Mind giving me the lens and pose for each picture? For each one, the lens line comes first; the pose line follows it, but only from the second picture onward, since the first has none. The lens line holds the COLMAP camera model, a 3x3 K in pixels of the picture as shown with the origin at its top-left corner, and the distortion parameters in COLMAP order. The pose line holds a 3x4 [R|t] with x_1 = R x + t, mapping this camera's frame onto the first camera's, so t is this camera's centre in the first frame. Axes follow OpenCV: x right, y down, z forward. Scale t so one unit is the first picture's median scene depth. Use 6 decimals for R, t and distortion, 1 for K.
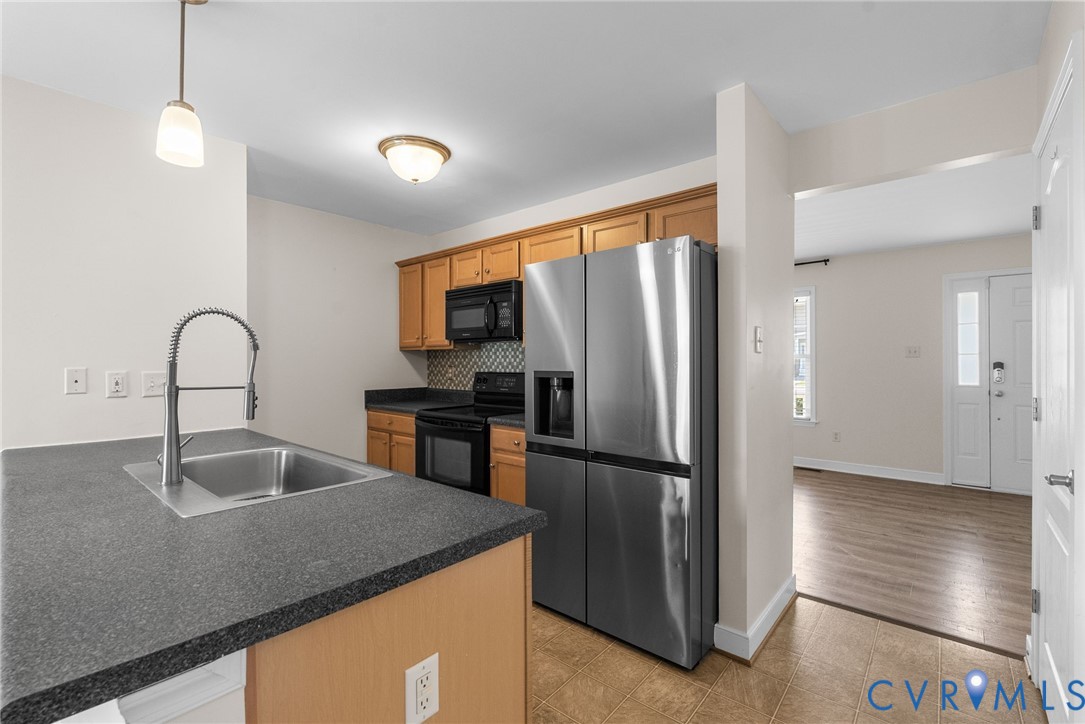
lens RADIAL K [[476.6, 0, 542.5], [0, 476.6, 362.0], [0, 0, 1]] dist [-0.000622, -0.000380]
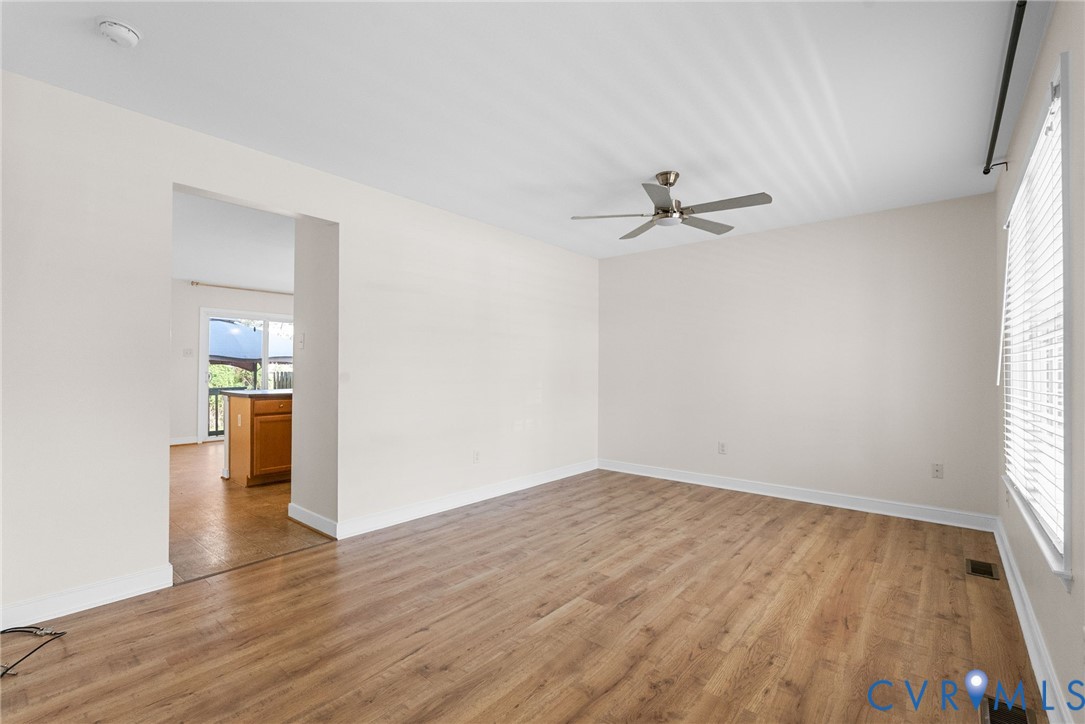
lens RADIAL K [[476.6, 0, 542.5], [0, 476.6, 362.0], [0, 0, 1]] dist [-0.000622, -0.000380]
pose [[0.011226, -0.013094, -0.999851, 1.227793], [-0.009789, 0.999865, -0.013204, 0.022796], [0.999889, 0.009936, 0.011096, 1.046205]]
